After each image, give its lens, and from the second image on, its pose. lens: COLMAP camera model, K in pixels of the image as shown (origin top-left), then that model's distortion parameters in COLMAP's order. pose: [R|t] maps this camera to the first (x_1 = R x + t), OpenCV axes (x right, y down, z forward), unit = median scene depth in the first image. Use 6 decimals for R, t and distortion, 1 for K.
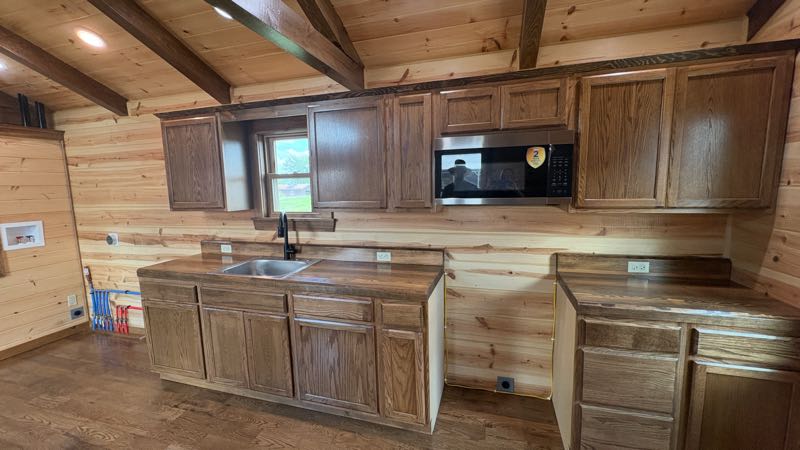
lens RADIAL K [[318.3, 0, 401.9], [0, 318.3, 224.1], [0, 0, 1]] dist [0.000132, 0.000321]
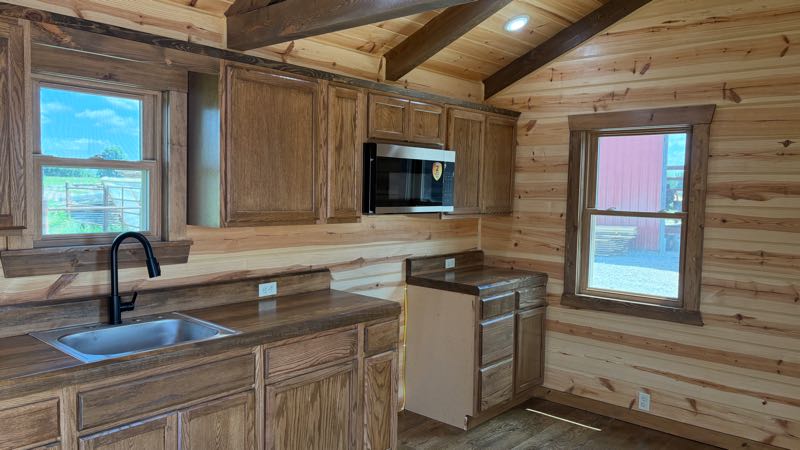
lens RADIAL K [[604.4, 0, 400.0], [0, 604.4, 225.0], [0, 0, 1]] dist [0.020396, -0.004113]
pose [[0.415132, -0.026351, 0.909379, -1.107562], [0.078857, 0.996861, -0.007112, -0.007256], [-0.906337, 0.074663, 0.415907, 0.160832]]
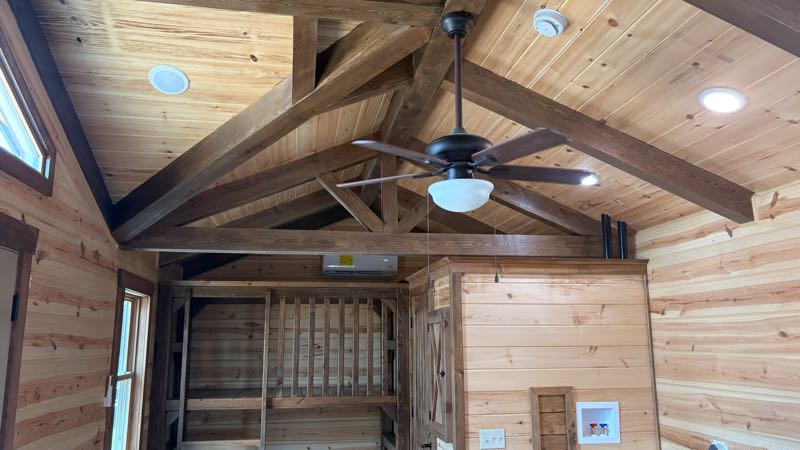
lens RADIAL K [[604.4, 0, 400.0], [0, 604.4, 225.0], [0, 0, 1]] dist [0.020396, -0.004113]
pose [[0.446717, -0.146339, -0.882626, -0.267927], [-0.114983, 0.968960, -0.218849, -0.048077], [0.887255, 0.199251, 0.416025, 0.053592]]
